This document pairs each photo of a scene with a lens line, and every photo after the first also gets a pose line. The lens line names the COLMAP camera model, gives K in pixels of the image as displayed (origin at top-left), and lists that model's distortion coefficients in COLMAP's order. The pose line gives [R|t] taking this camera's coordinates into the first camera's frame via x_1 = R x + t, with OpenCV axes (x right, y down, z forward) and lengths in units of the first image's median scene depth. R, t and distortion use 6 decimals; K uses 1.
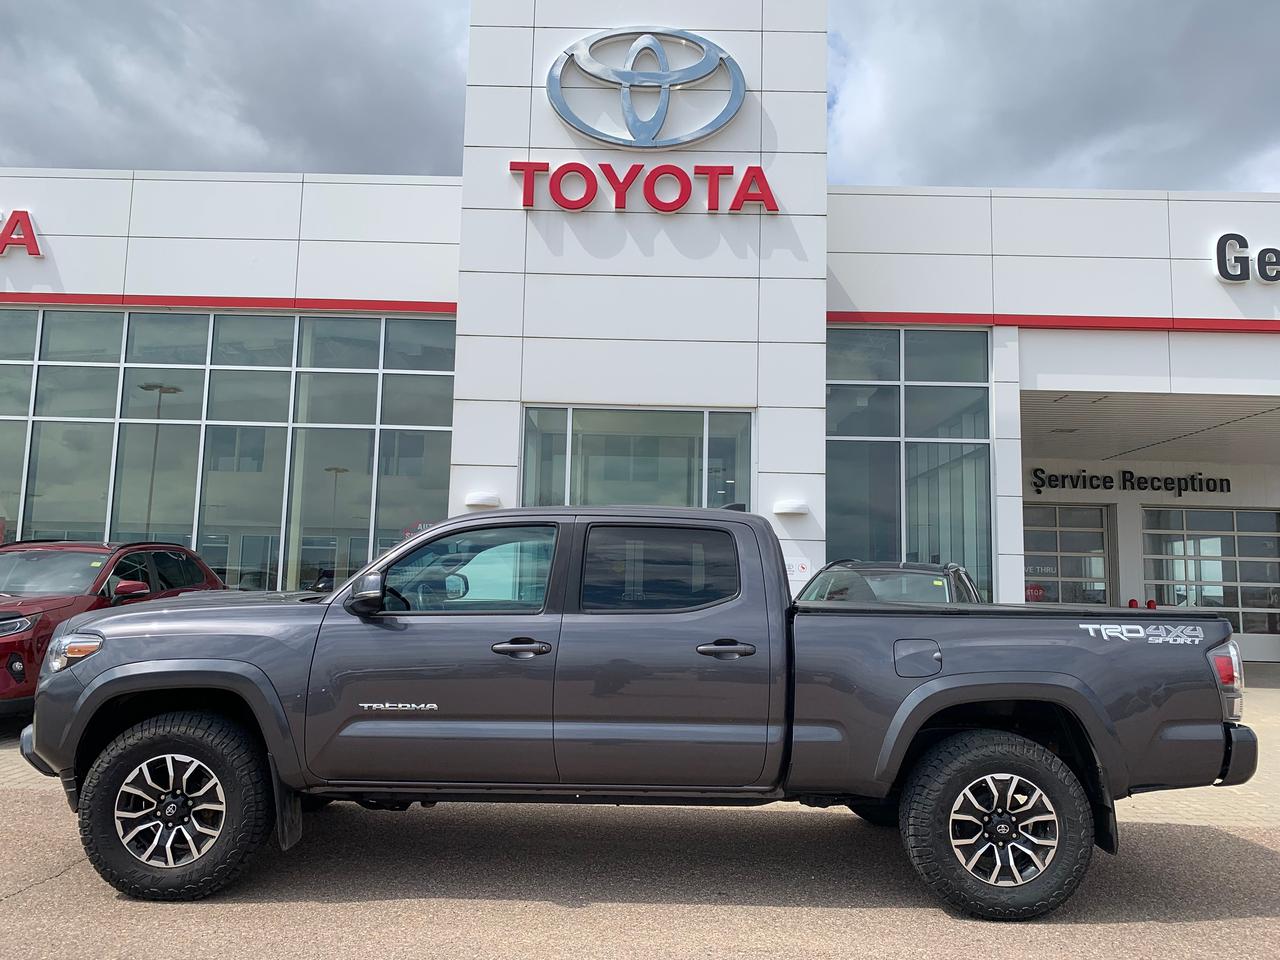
lens RADIAL K [[993.5, 0, 640.0], [0, 993.5, 480.0], [0, 0, 1]] dist [0.014425, -0.001628]
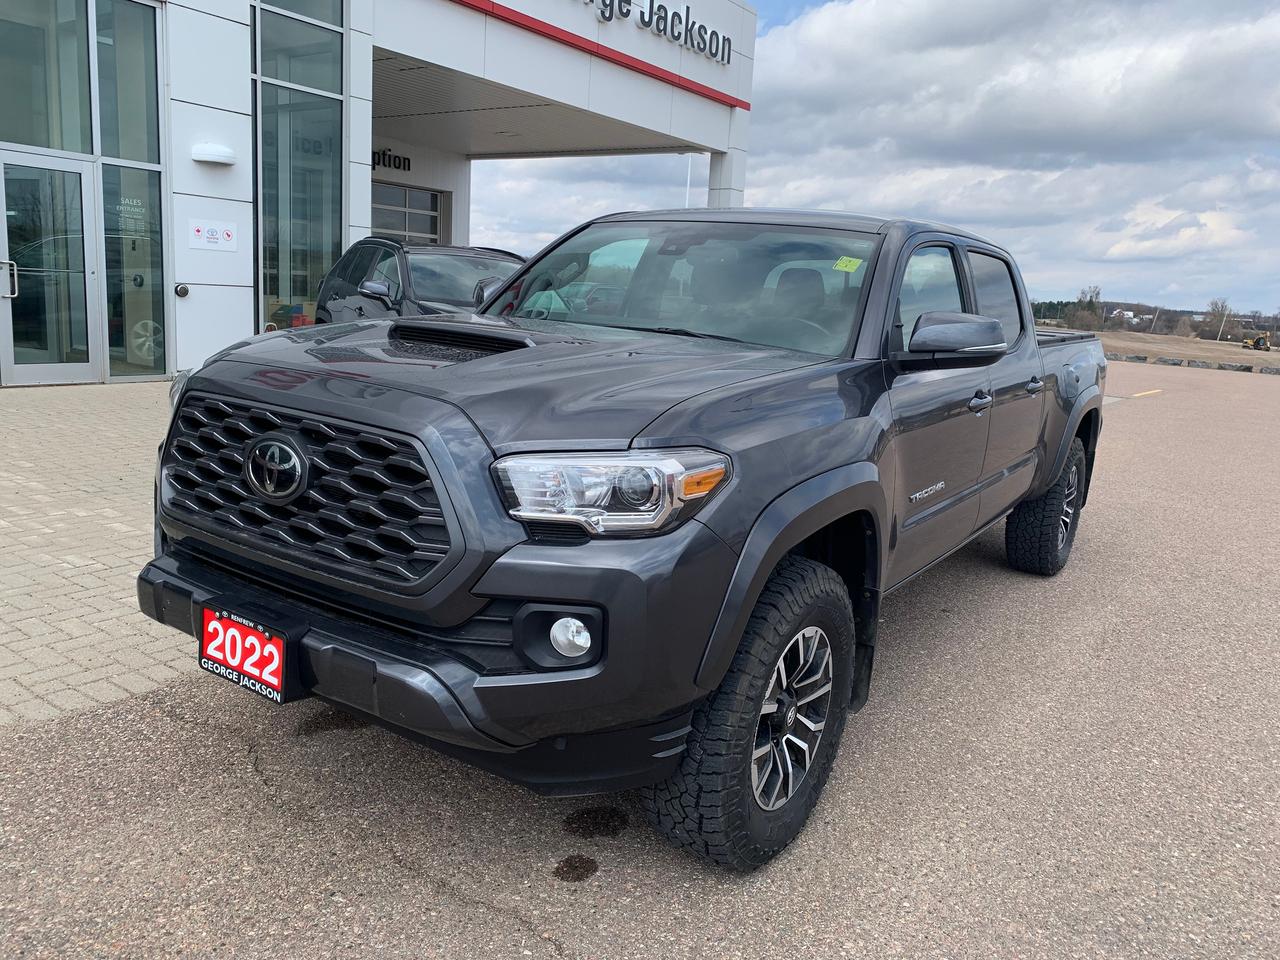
lens RADIAL K [[976.8, 0, 640.0], [0, 976.8, 480.0], [0, 0, 1]] dist [-0.000506, -0.002684]
pose [[0.562230, -0.147307, 0.813755, -0.970880], [-0.141260, 0.952439, 0.270009, 0.051856], [-0.814827, -0.266759, 0.514682, 0.809033]]
